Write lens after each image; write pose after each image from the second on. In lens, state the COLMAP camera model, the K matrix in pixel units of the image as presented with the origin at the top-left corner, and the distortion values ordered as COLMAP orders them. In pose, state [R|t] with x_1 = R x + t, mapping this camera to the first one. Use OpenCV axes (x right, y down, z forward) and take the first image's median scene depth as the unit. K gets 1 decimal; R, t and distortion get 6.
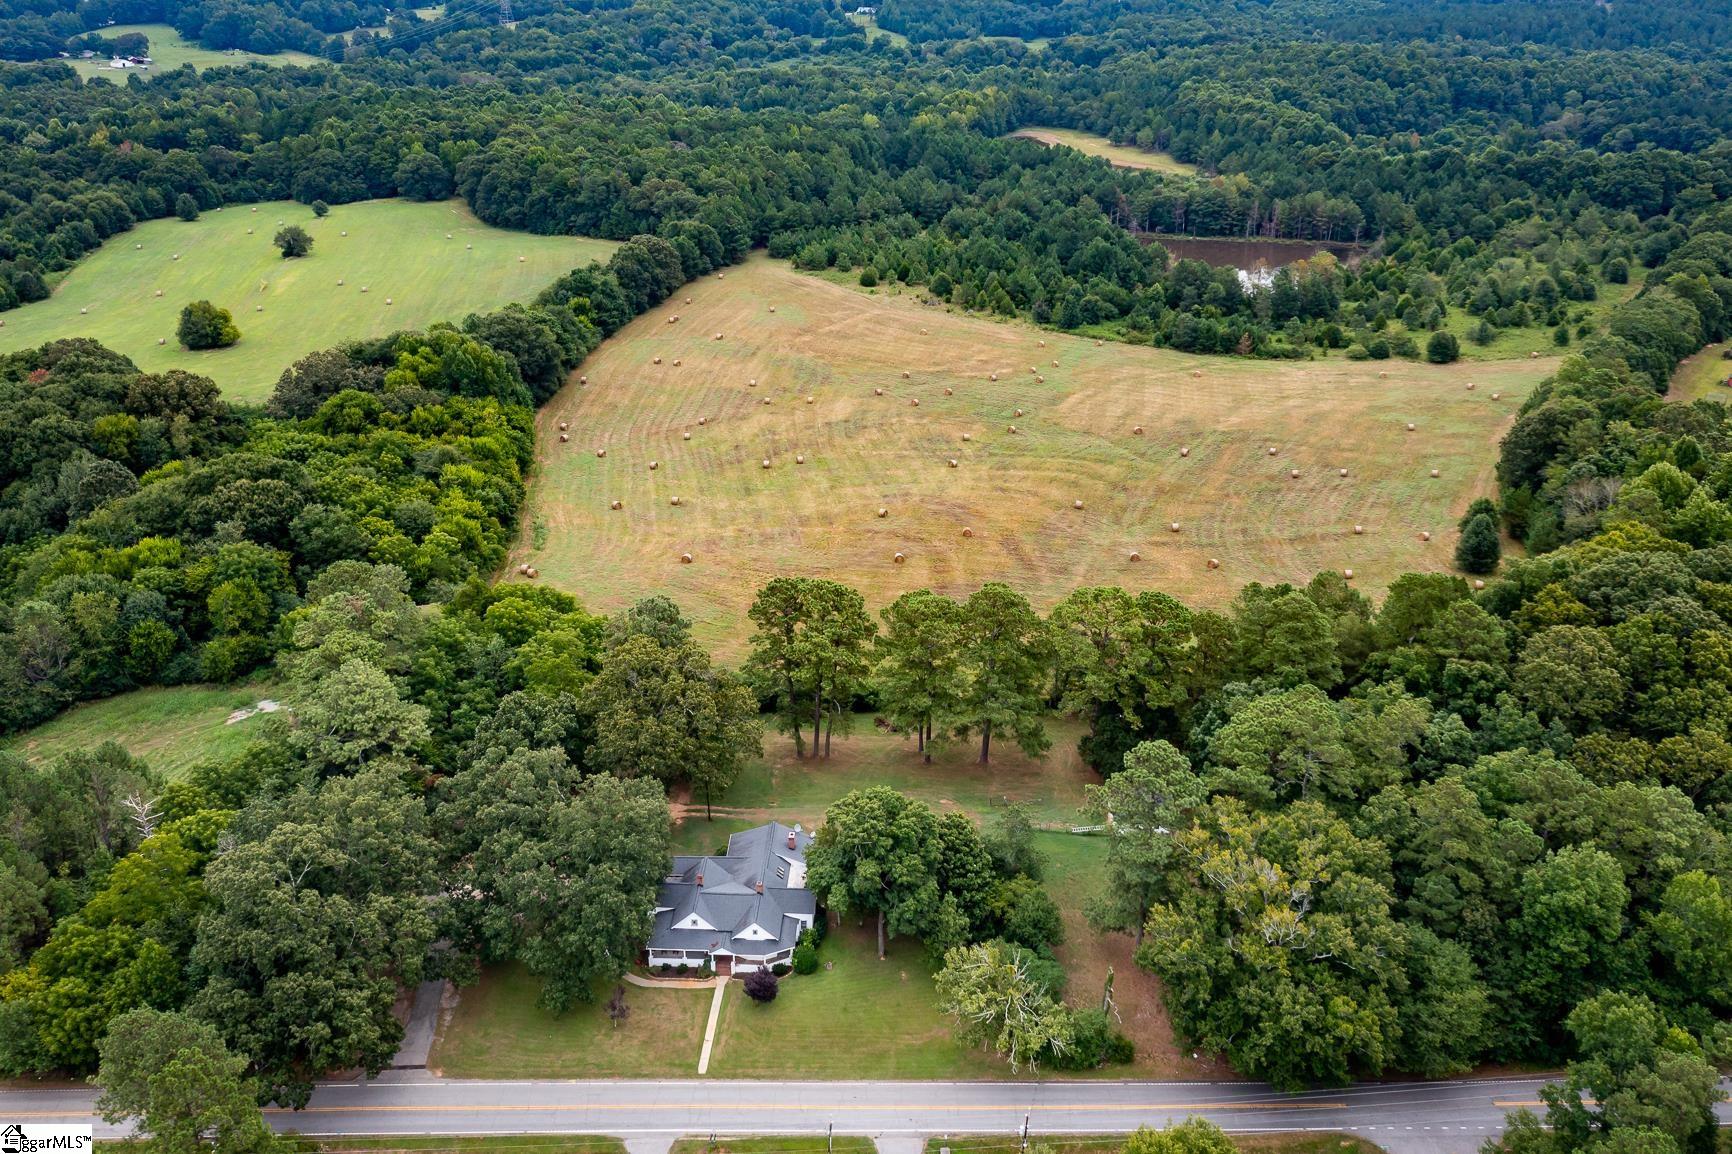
lens RADIAL K [[1387.5, 0, 736.5], [0, 1387.5, 573.9], [0, 0, 1]] dist [-0.008505, 0.012758]
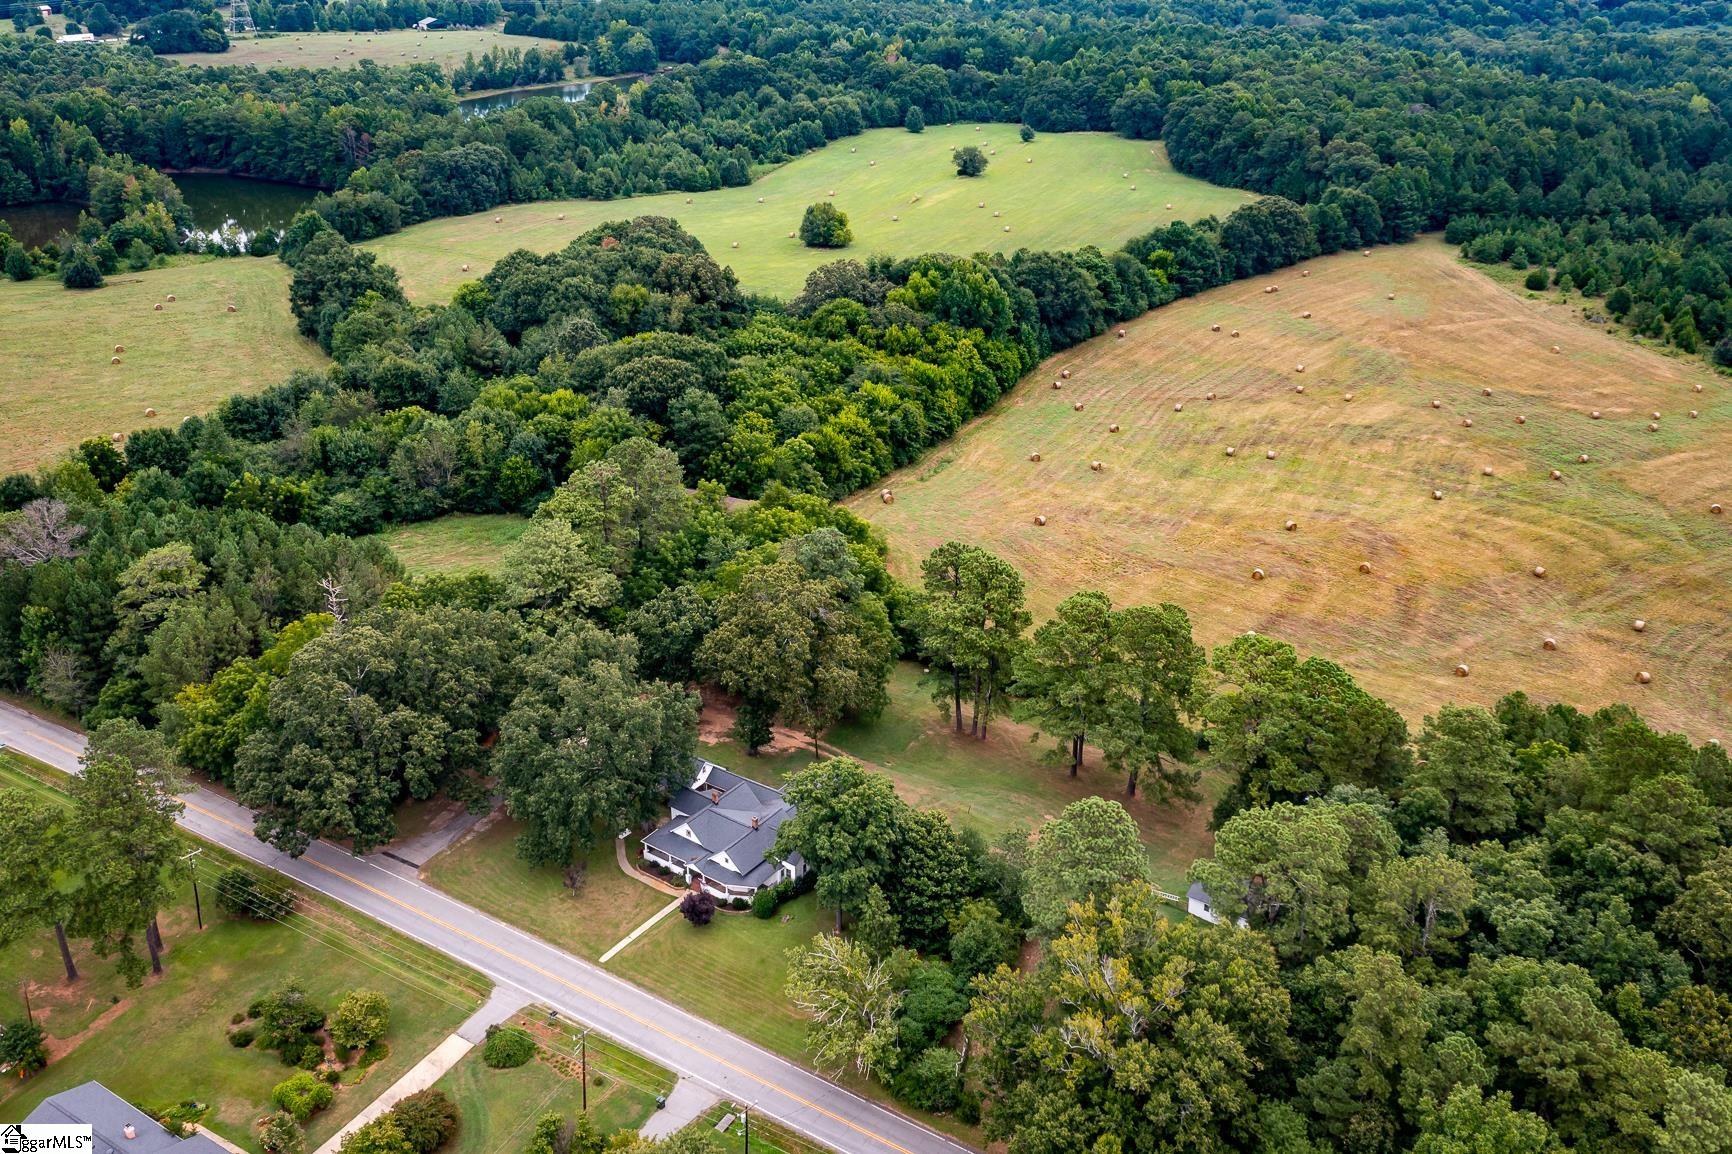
lens RADIAL K [[1387.5, 0, 859.2], [0, 1387.5, 582.0], [0, 0, 1]] dist [-0.008505, 0.012758]
pose [[0.863953, 0.248948, -0.437733, 0.182418], [-0.229246, 0.968394, 0.098283, -0.022608], [0.448365, 0.015437, 0.893717, 0.049808]]
